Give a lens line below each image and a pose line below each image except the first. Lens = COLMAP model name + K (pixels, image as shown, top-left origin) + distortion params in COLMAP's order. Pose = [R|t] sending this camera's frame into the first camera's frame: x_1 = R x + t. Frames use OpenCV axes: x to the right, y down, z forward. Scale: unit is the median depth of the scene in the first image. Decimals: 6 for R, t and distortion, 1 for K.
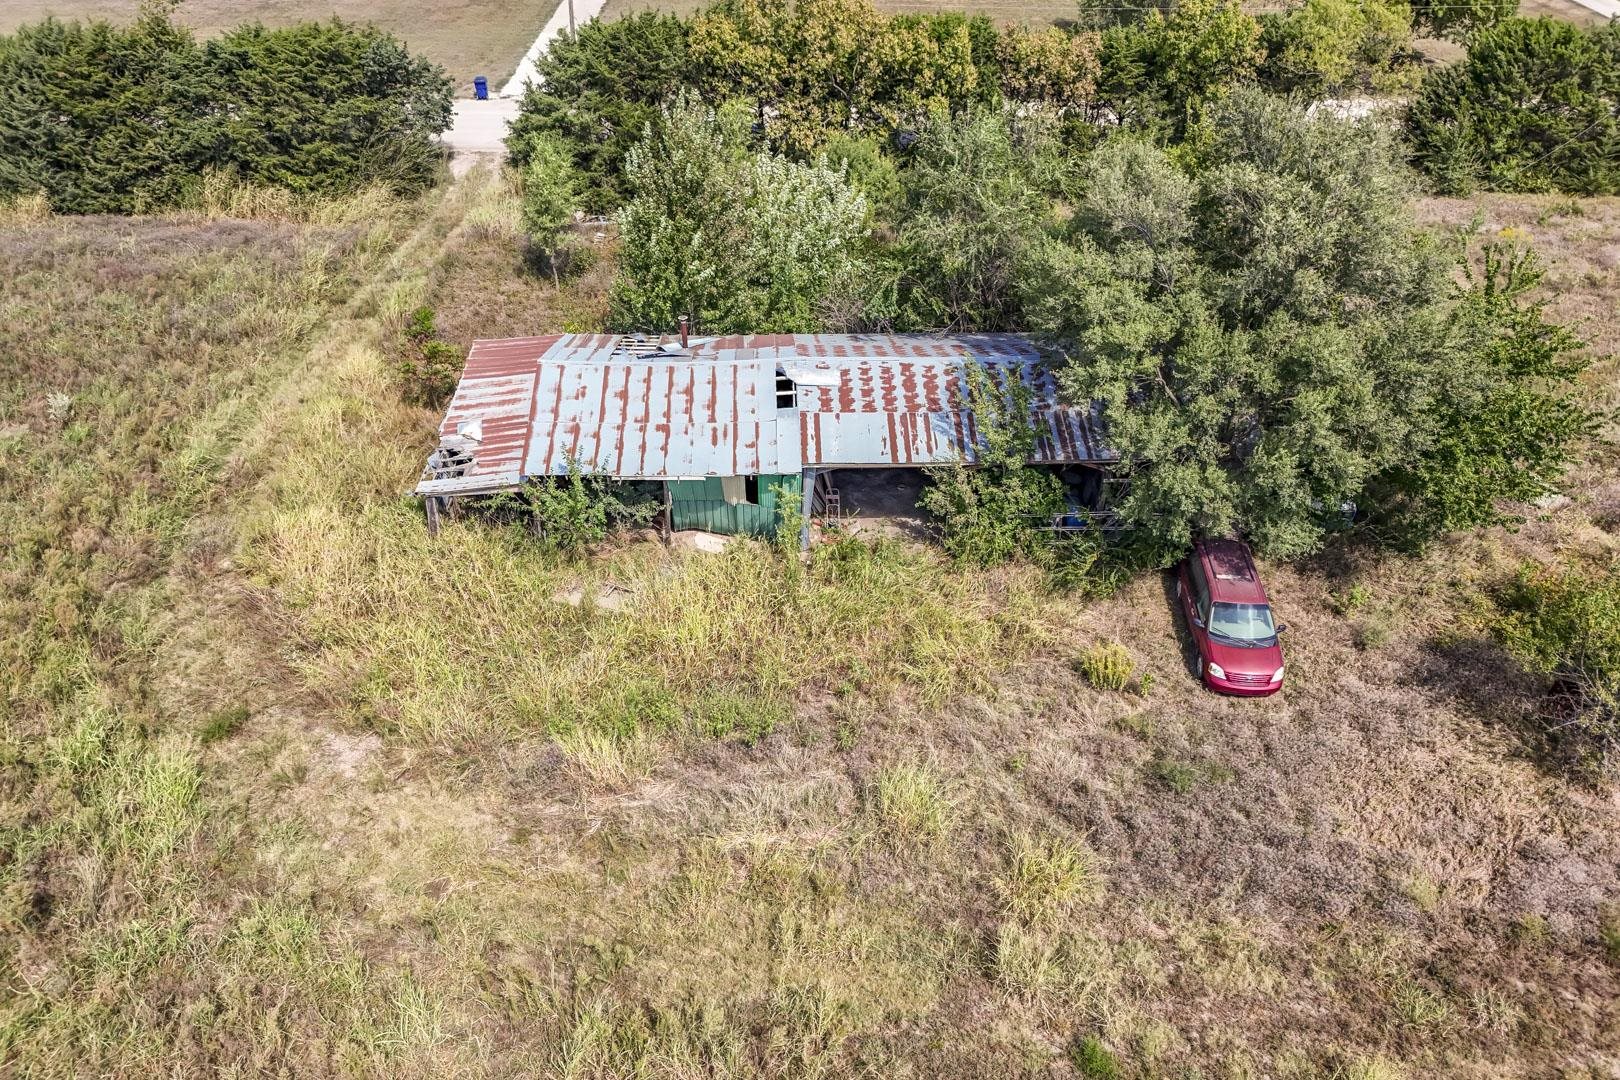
lens RADIAL K [[1219.4, 0, 812.7], [0, 1219.4, 532.2], [0, 0, 1]] dist [0.073040, -0.064746]
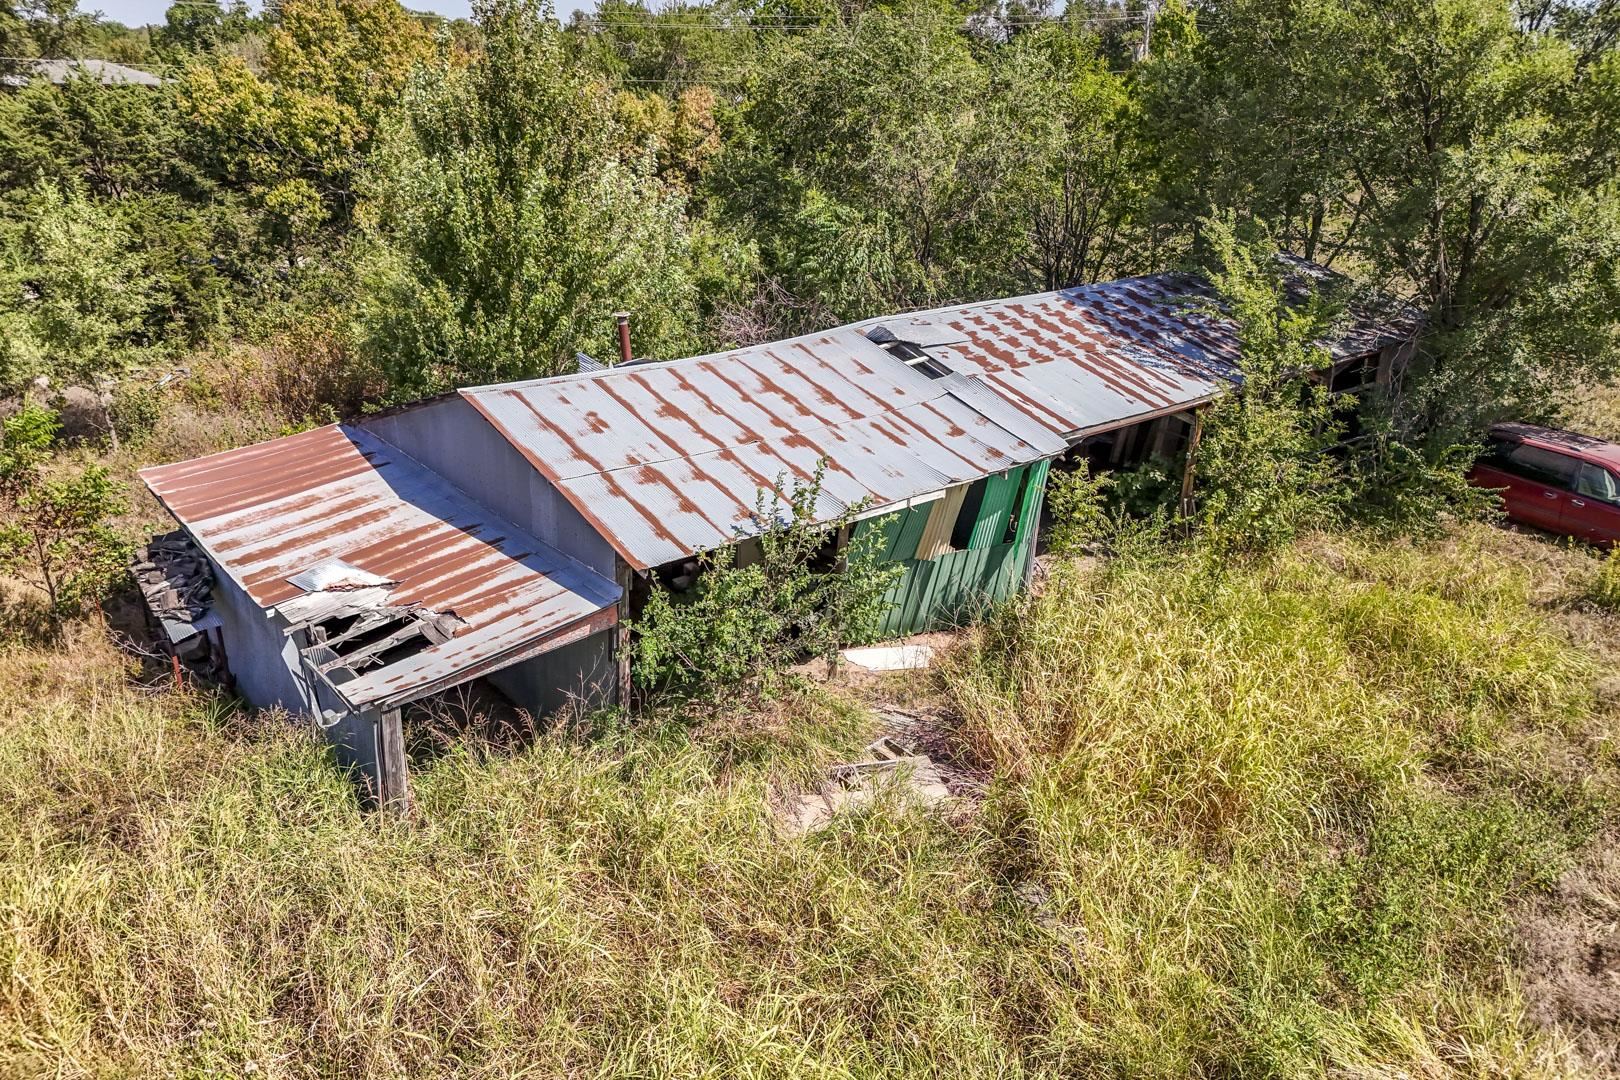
lens RADIAL K [[1219.4, 0, 812.7], [0, 1219.4, 532.2], [0, 0, 1]] dist [0.073040, -0.064746]
pose [[0.794318, -0.223955, 0.564714, -0.400051], [0.350995, 0.927900, -0.125715, 0.014251], [-0.495844, 0.298069, 0.815655, 0.589121]]
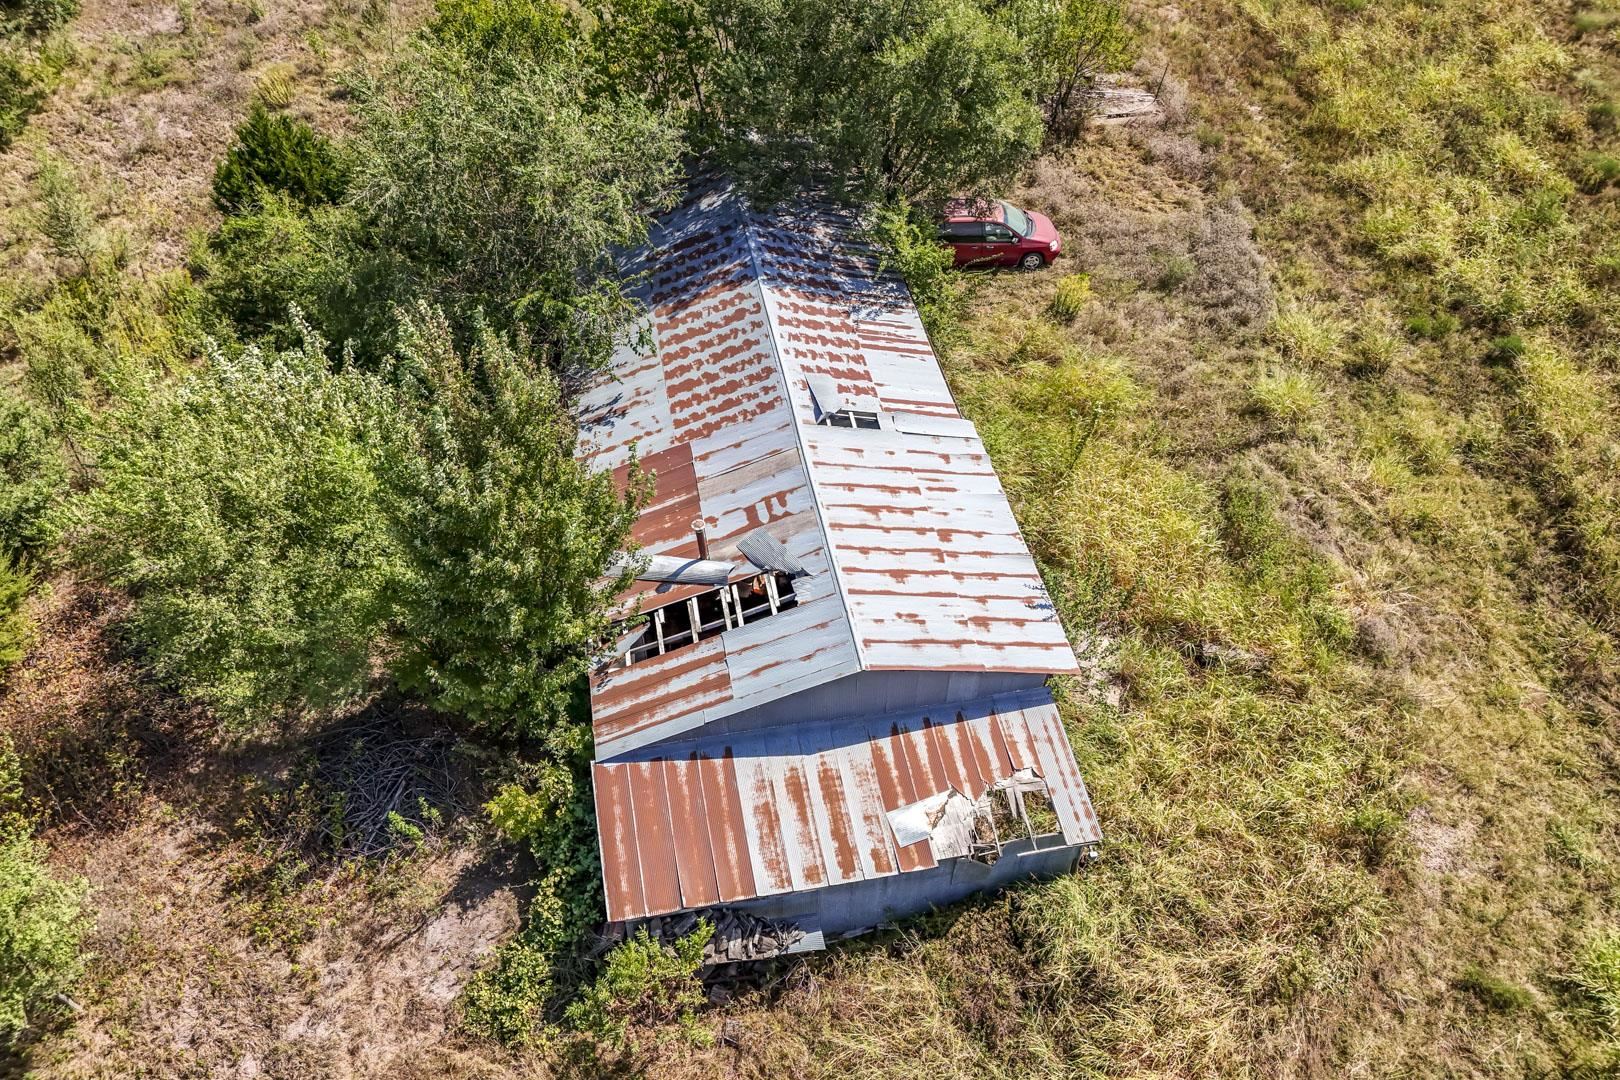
lens RADIAL K [[1219.4, 0, 812.7], [0, 1219.4, 532.2], [0, 0, 1]] dist [0.073040, -0.064746]
pose [[-0.152015, -0.727667, 0.668873, -0.605039], [0.559473, 0.494532, 0.665153, -0.625341], [-0.814789, 0.475330, 0.331934, 0.798600]]
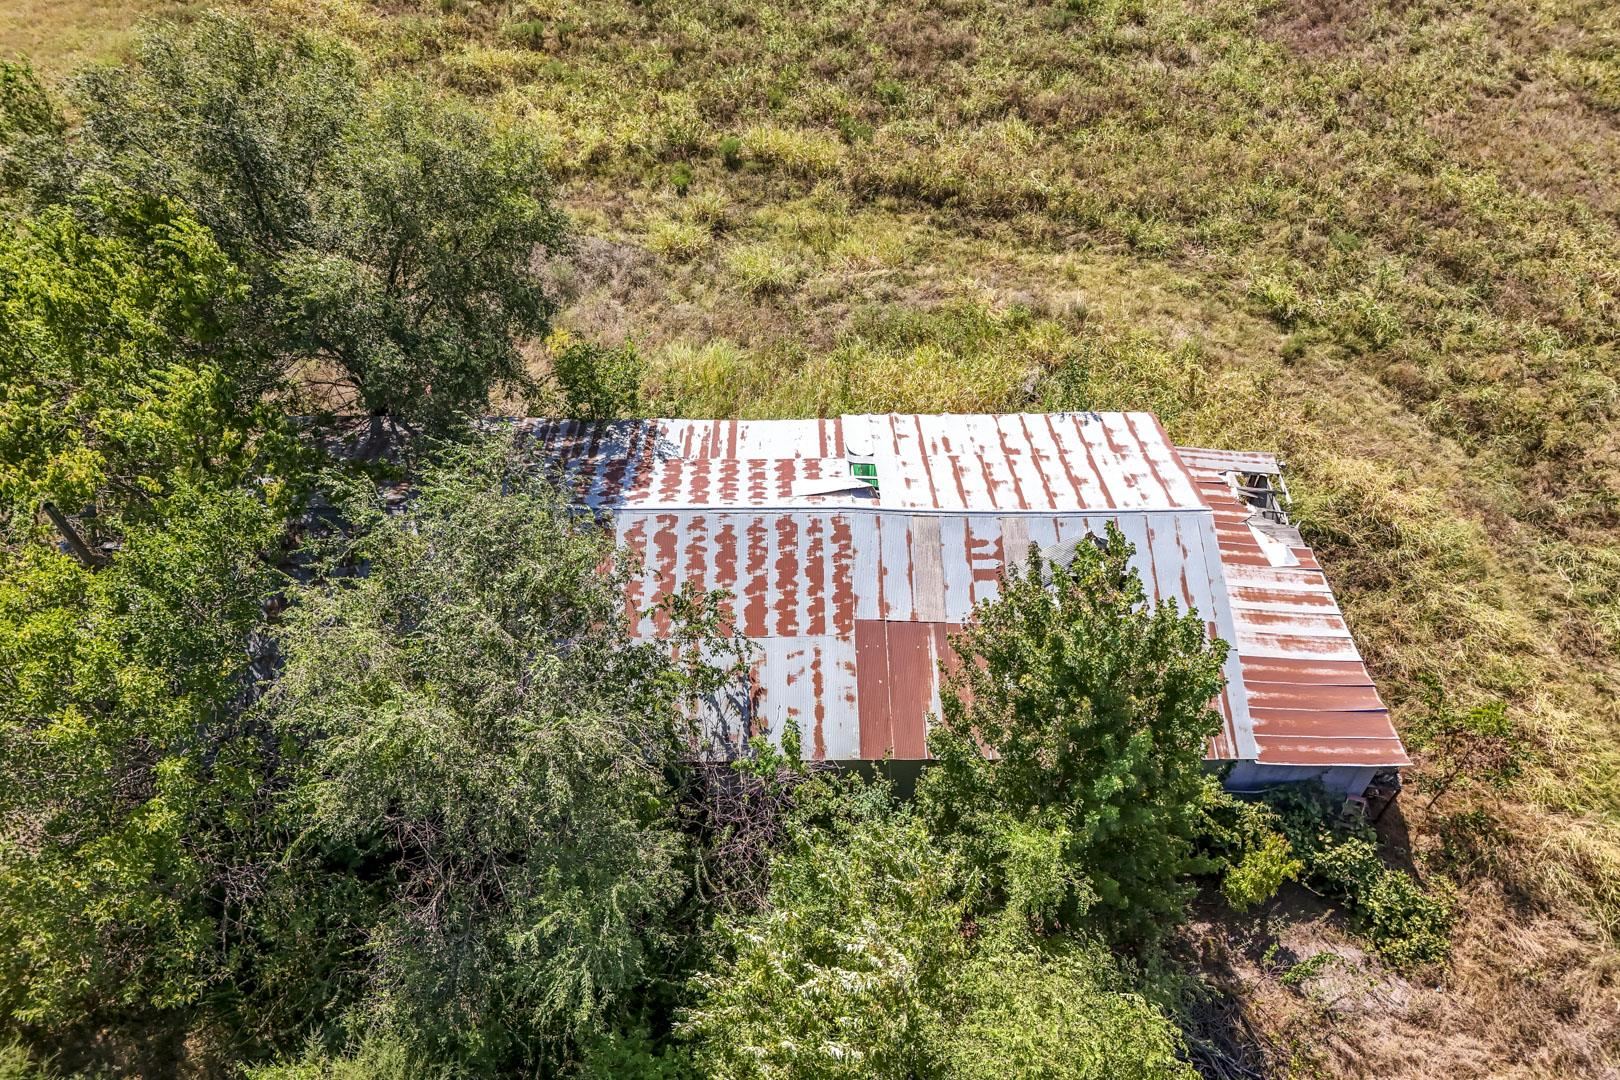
lens RADIAL K [[1219.4, 0, 812.7], [0, 1219.4, 532.2], [0, 0, 1]] dist [0.073040, -0.064746]
pose [[-0.999456, -0.030961, -0.011377, 0.018074], [-0.015672, 0.142202, 0.989714, -0.870524], [-0.029024, 0.989353, -0.142610, 1.152305]]
